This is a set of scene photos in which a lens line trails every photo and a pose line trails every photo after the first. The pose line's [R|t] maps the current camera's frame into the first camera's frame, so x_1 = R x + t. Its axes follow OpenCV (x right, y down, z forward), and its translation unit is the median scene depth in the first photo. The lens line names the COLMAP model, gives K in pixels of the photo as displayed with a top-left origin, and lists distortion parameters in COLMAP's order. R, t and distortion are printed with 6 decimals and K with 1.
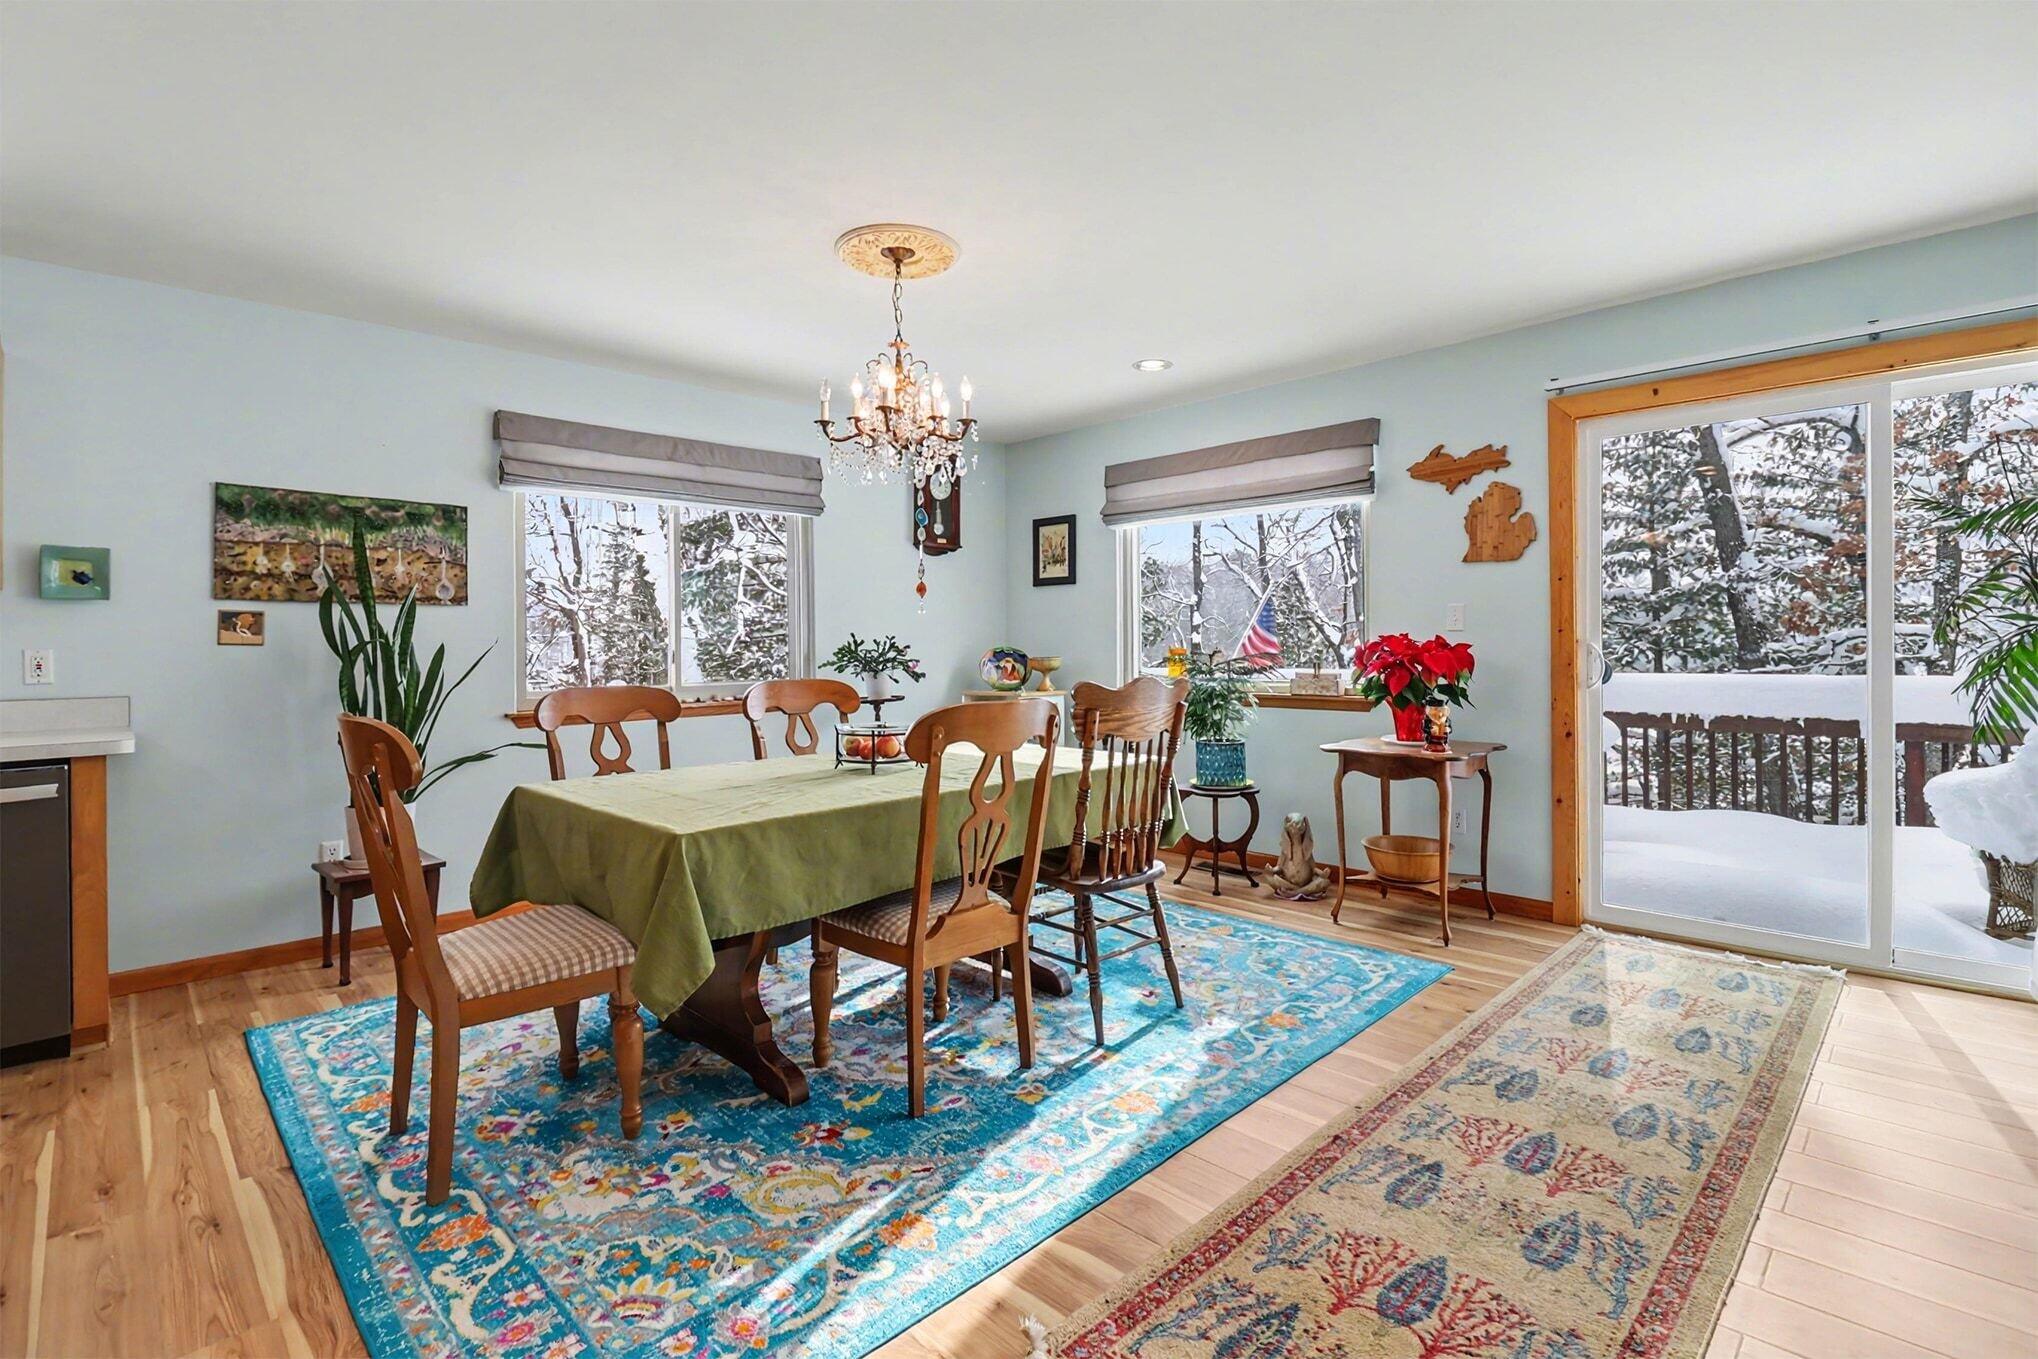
lens RADIAL K [[955.5, 0, 1017.8], [0, 955.5, 642.2], [0, 0, 1]] dist [0.002942, 0.000430]
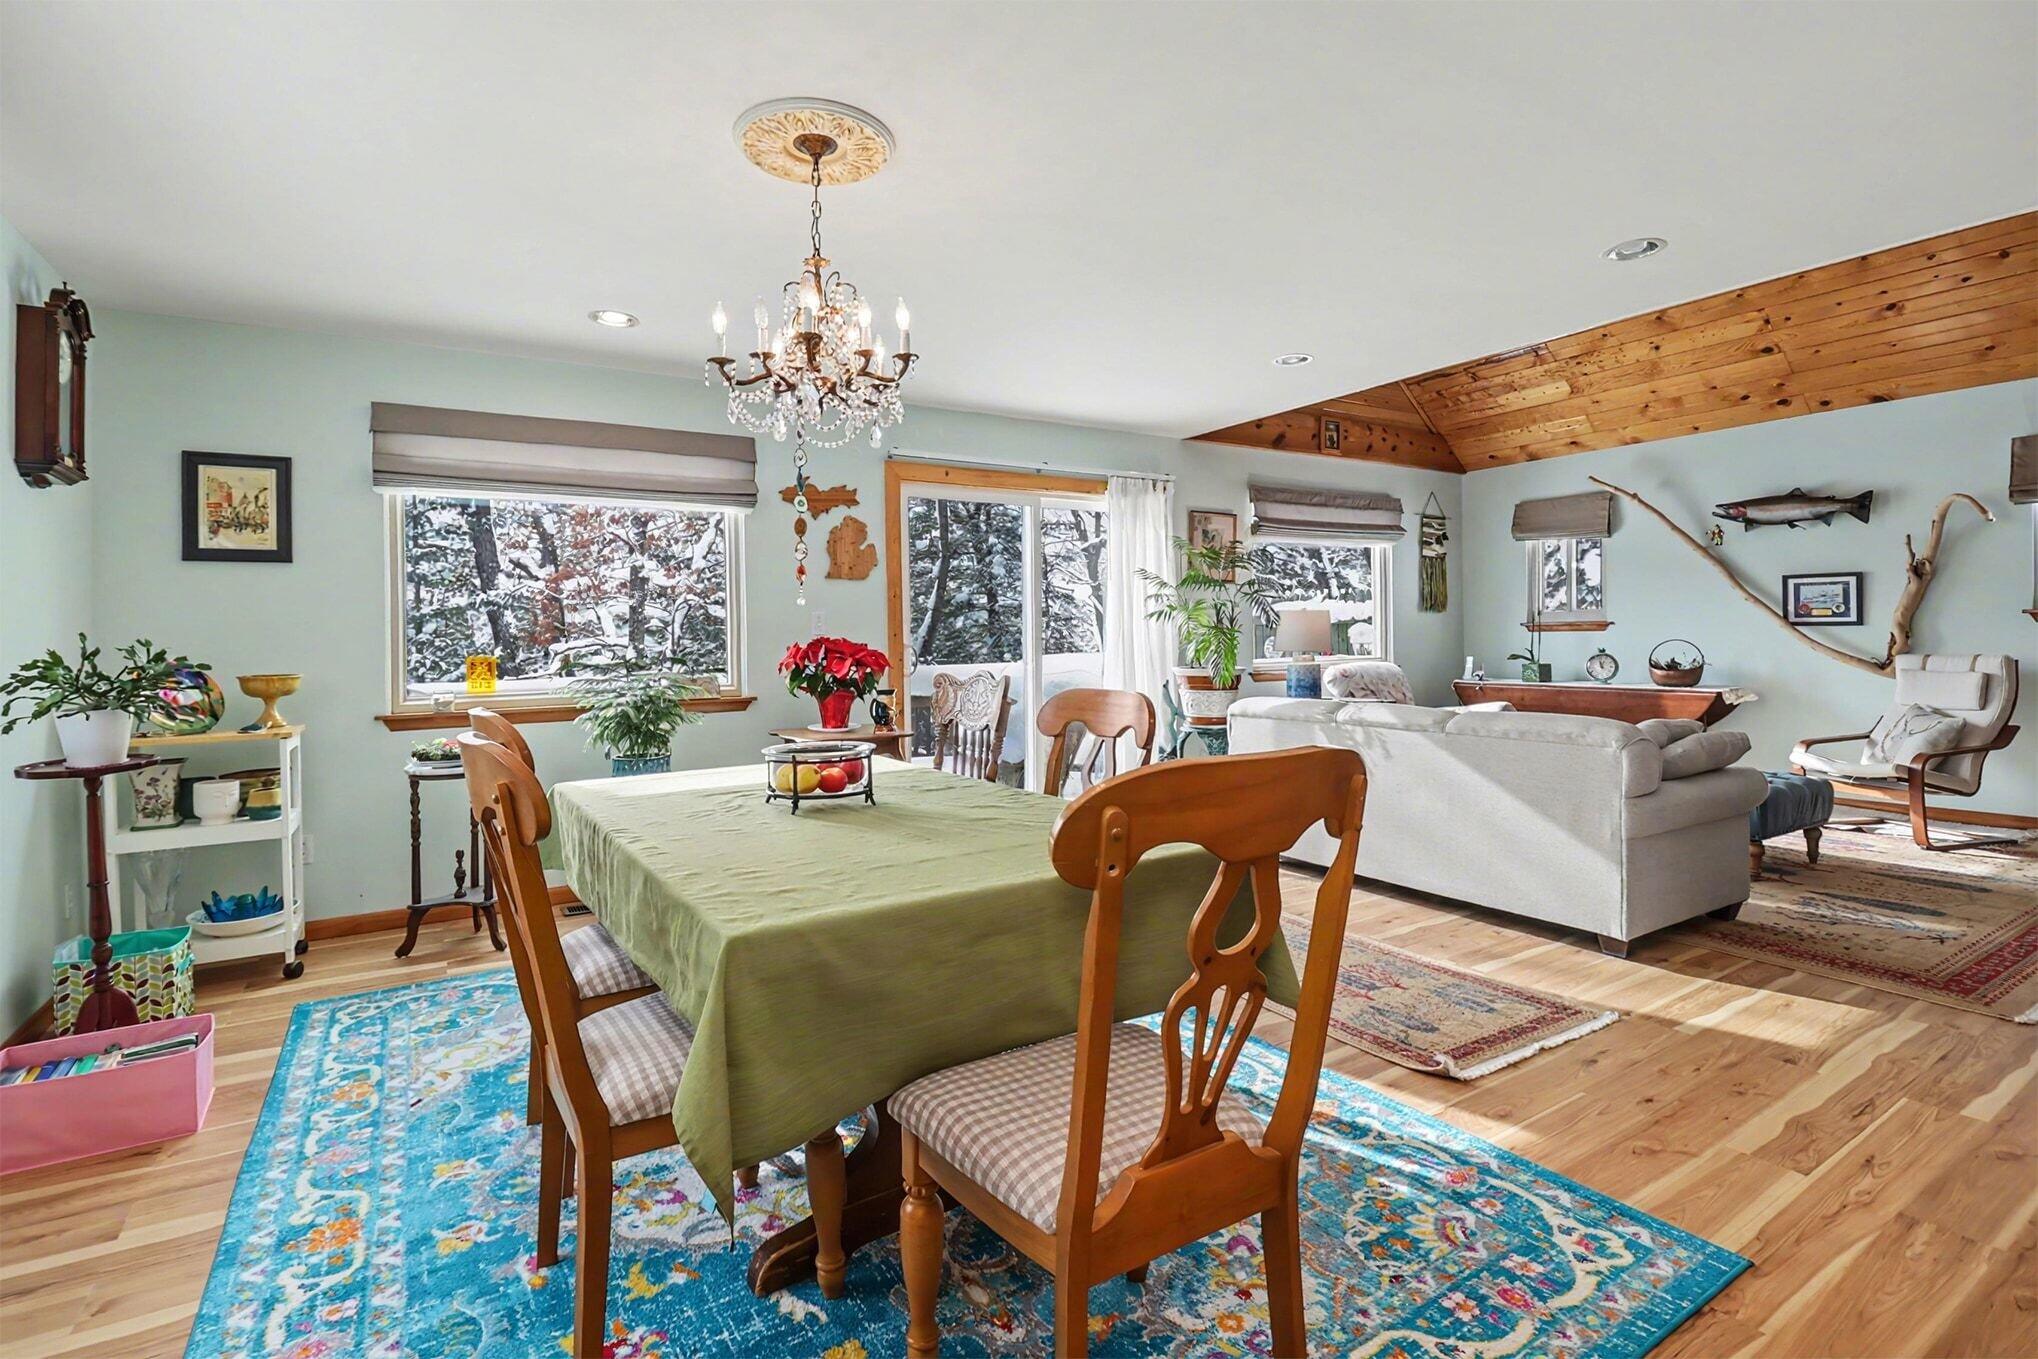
lens RADIAL K [[955.5, 0, 1017.8], [0, 955.5, 642.2], [0, 0, 1]] dist [0.002942, 0.000430]
pose [[0.216087, 0.001607, 0.976373, -1.245775], [0.017641, 0.999829, -0.005550, 0.014028], [-0.976215, 0.018423, 0.216021, 0.978452]]
